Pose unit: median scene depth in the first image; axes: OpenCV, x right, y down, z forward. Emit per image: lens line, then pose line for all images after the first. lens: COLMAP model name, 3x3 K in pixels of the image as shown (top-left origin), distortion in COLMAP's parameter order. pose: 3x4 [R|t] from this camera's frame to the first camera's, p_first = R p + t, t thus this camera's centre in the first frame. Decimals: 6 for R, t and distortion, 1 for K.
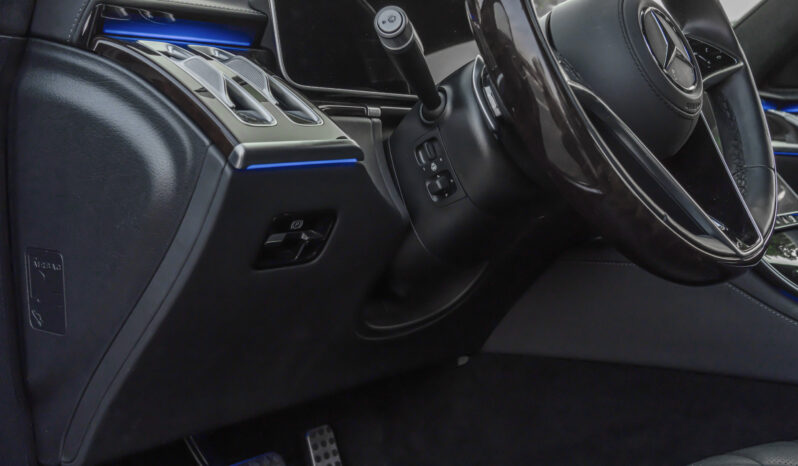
lens RADIAL K [[873.3, 0, 393.7], [0, 873.3, 229.6], [0, 0, 1]] dist [0.002517, 0.000000]
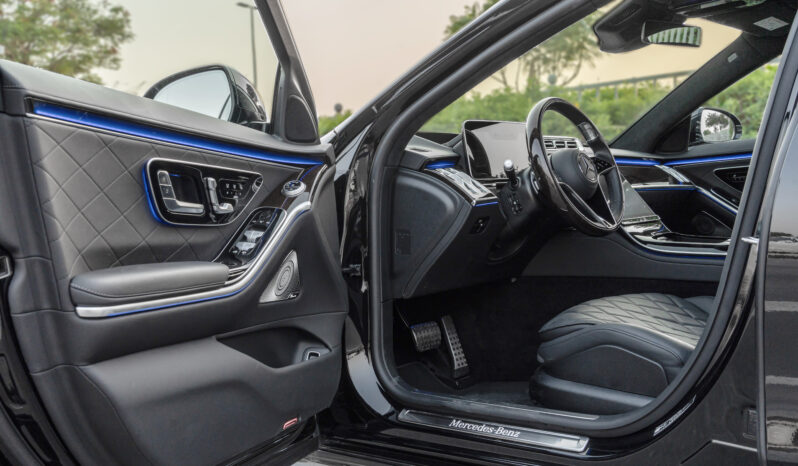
lens RADIAL K [[873.3, 0, 403.5], [0, 873.3, 234.8], [0, 0, 1]] dist [0.002517, 0.000000]
pose [[0.999184, -0.015530, 0.037280, -0.510774], [0.015965, 0.999807, -0.011409, 0.078060], [-0.037095, 0.011994, 0.999240, -2.286944]]
